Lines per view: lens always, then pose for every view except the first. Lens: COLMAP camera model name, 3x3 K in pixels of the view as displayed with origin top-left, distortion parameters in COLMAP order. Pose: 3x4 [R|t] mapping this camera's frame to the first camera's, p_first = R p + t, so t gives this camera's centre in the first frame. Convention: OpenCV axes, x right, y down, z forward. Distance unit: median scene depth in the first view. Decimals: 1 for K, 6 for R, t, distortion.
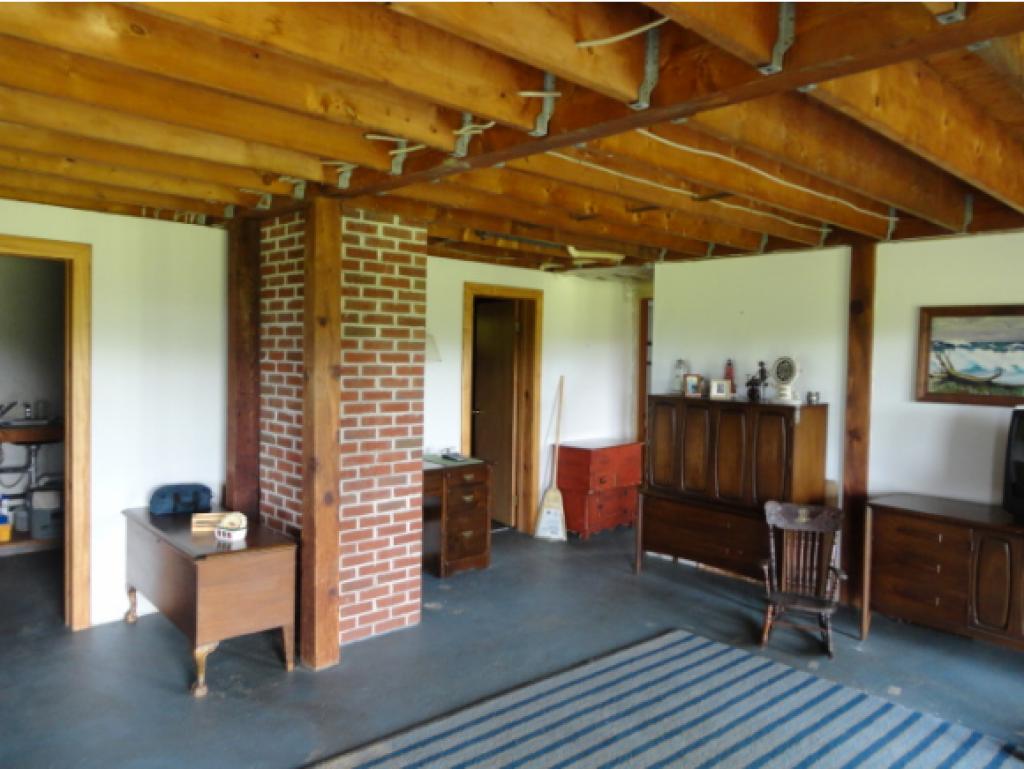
lens RADIAL K [[760.8, 0, 512.0], [0, 760.8, 384.5], [0, 0, 1]] dist [0.008318, -0.004502]
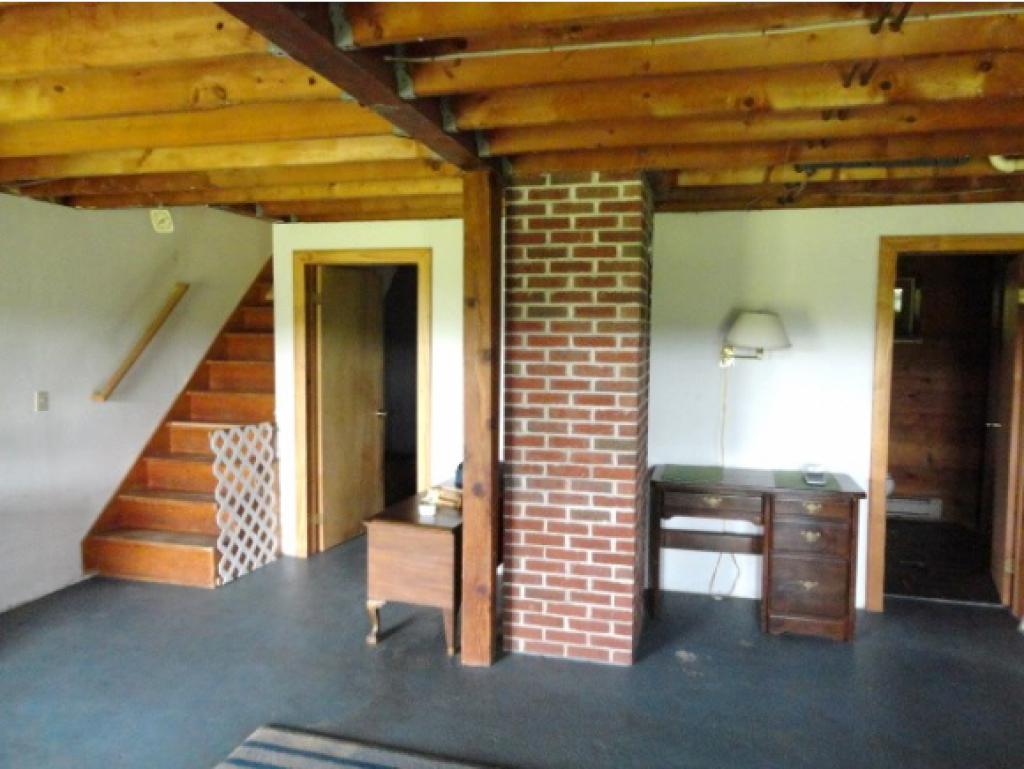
lens RADIAL K [[760.8, 0, 512.0], [0, 760.8, 384.5], [0, 0, 1]] dist [0.008318, -0.004502]
pose [[0.525523, 0.039796, -0.849848, 0.524733], [-0.033454, 0.999099, 0.026099, -0.006294], [0.850122, 0.014715, 0.526381, 0.484933]]
